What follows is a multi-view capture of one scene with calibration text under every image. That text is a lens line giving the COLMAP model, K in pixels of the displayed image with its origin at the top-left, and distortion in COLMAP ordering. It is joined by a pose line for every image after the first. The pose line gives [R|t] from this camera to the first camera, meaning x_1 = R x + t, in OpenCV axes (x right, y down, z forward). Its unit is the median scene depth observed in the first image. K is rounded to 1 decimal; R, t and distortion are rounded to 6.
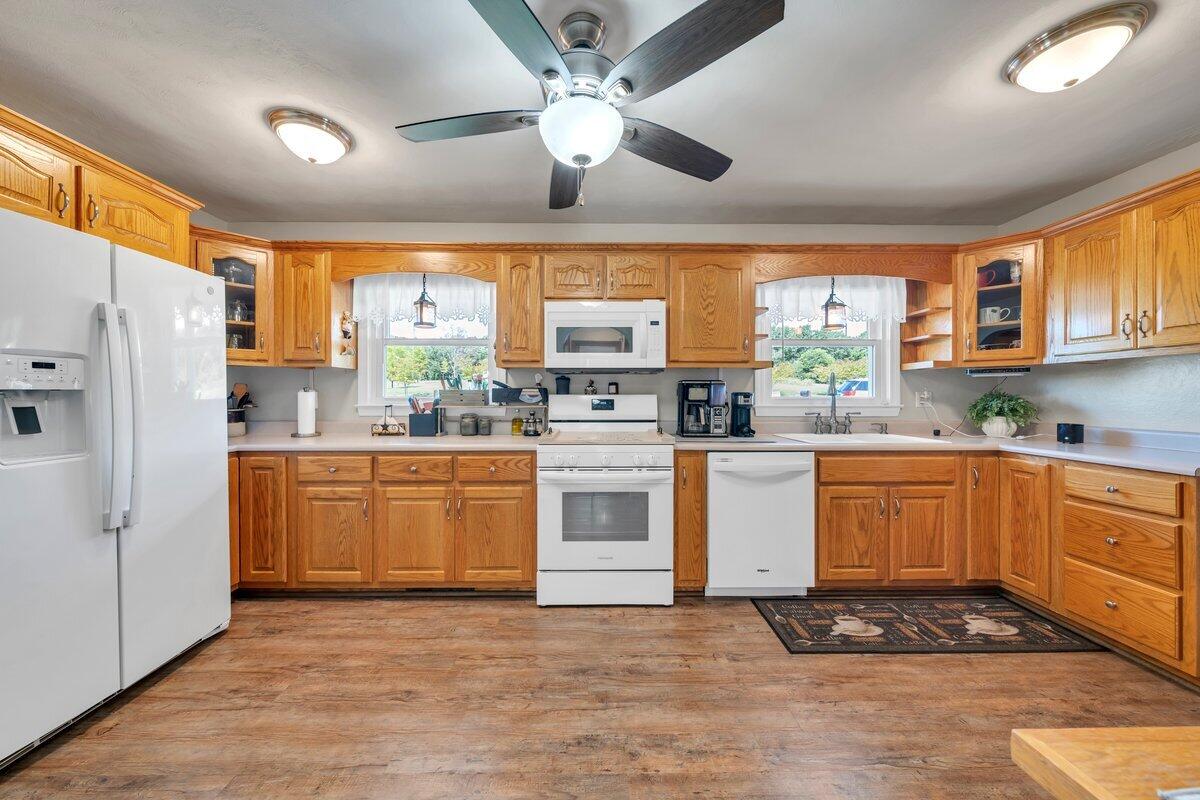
lens RADIAL K [[407.0, 0, 597.7], [0, 407.0, 399.5], [0, 0, 1]] dist [-0.001822, -0.000110]
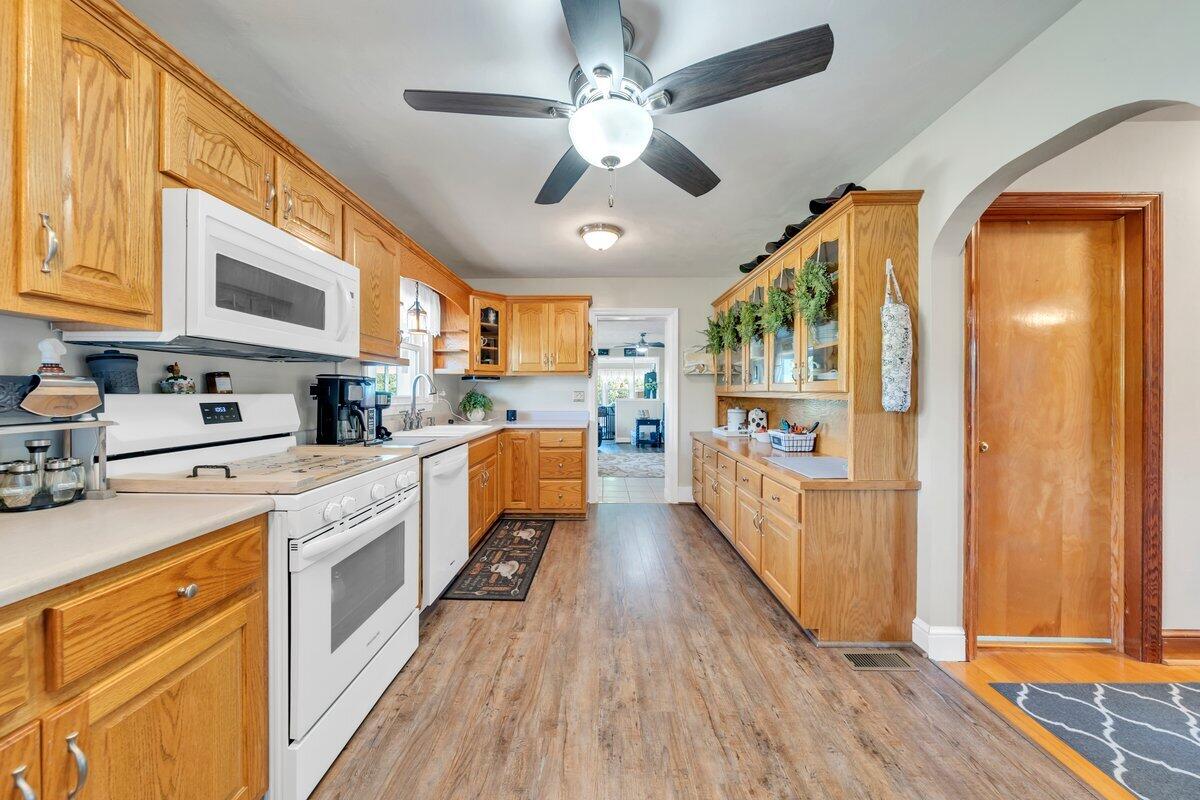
lens RADIAL K [[409.0, 0, 597.0], [0, 409.0, 393.1], [0, 0, 1]] dist [-0.000127, -0.000002]
pose [[0.027129, -0.001321, 0.999631, -0.645901], [0.001460, 0.999998, 0.001281, -0.015048], [-0.999631, 0.001425, 0.027131, 0.613352]]
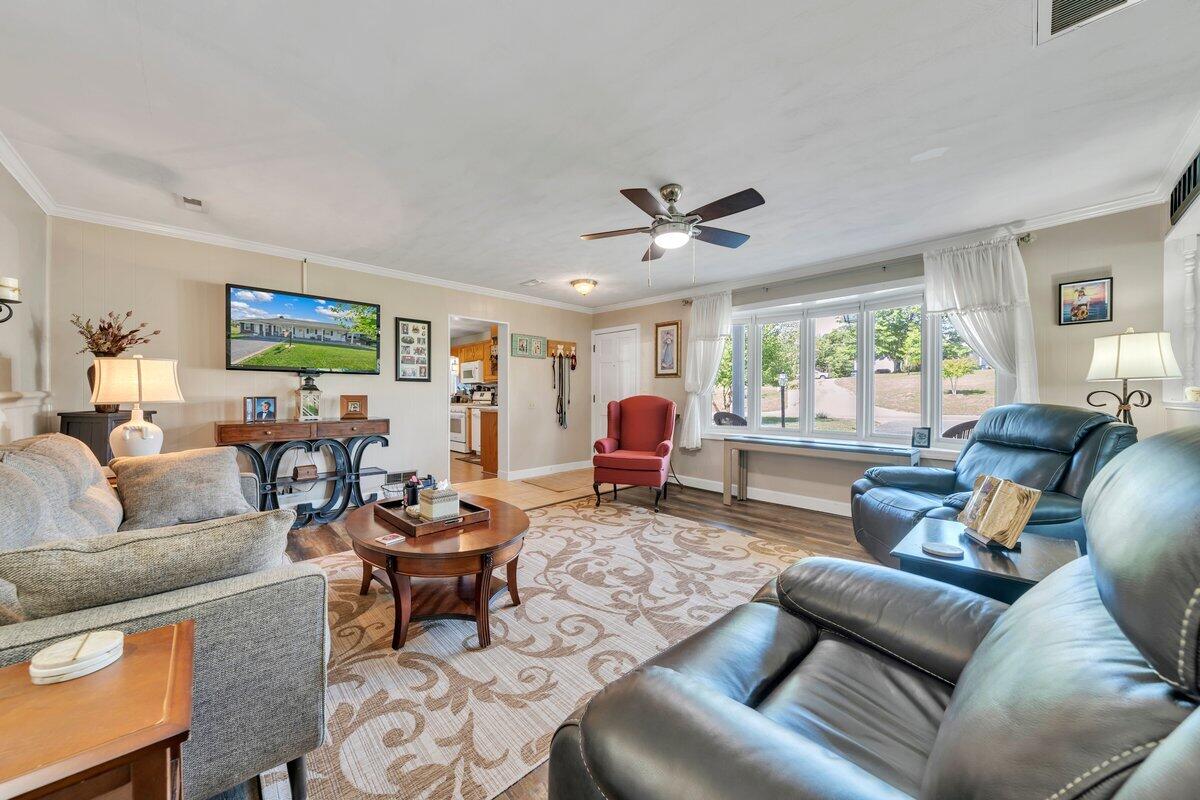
lens RADIAL K [[407.0, 0, 597.7], [0, 407.0, 399.5], [0, 0, 1]] dist [-0.001822, -0.000110]
pose [[0.689180, 0.005028, -0.724573, 3.431358], [-0.007447, 0.999972, -0.000145, 0.051495], [0.724552, 0.005496, 0.689198, -0.539939]]
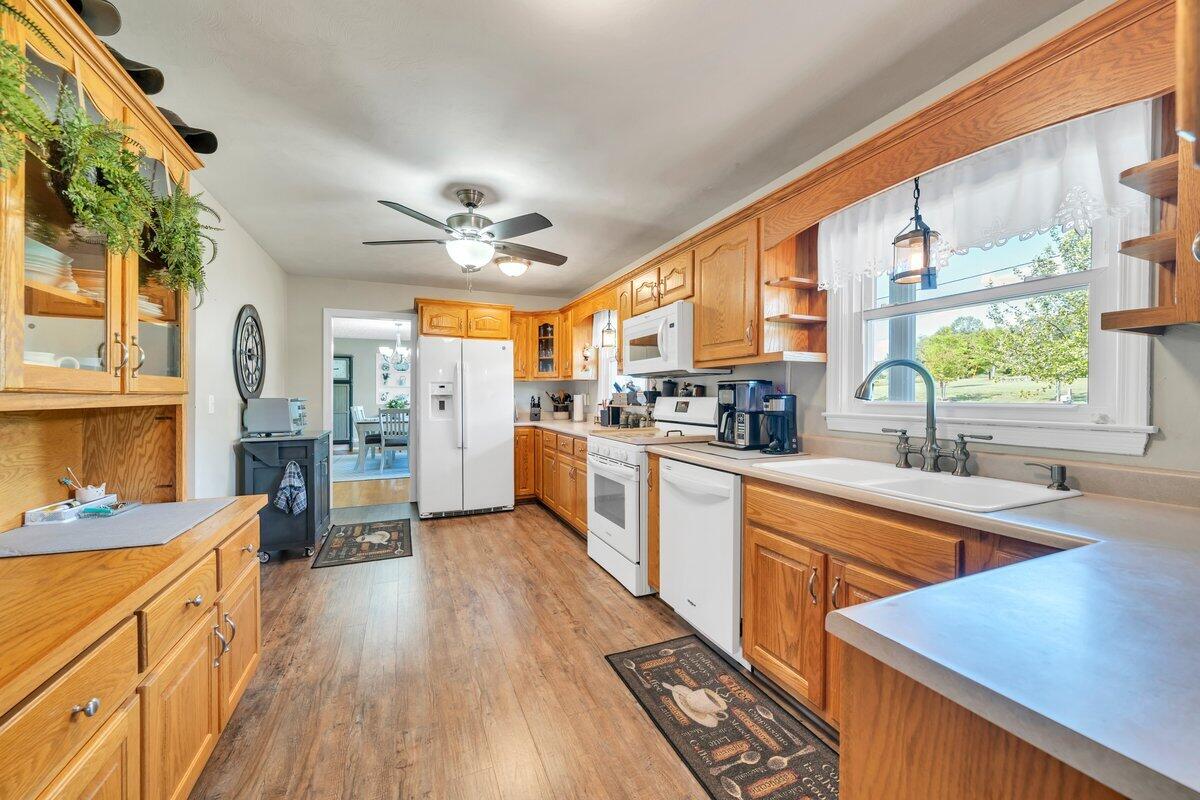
lens RADIAL K [[453.7, 0, 596.3], [0, 453.7, 398.5], [0, 0, 1]] dist [-0.000087, 0.000044]
pose [[0.381645, 0.008429, -0.924271, 1.238141], [-0.006829, 0.999957, 0.006300, -0.016483], [0.924284, 0.003908, 0.381686, 0.456111]]
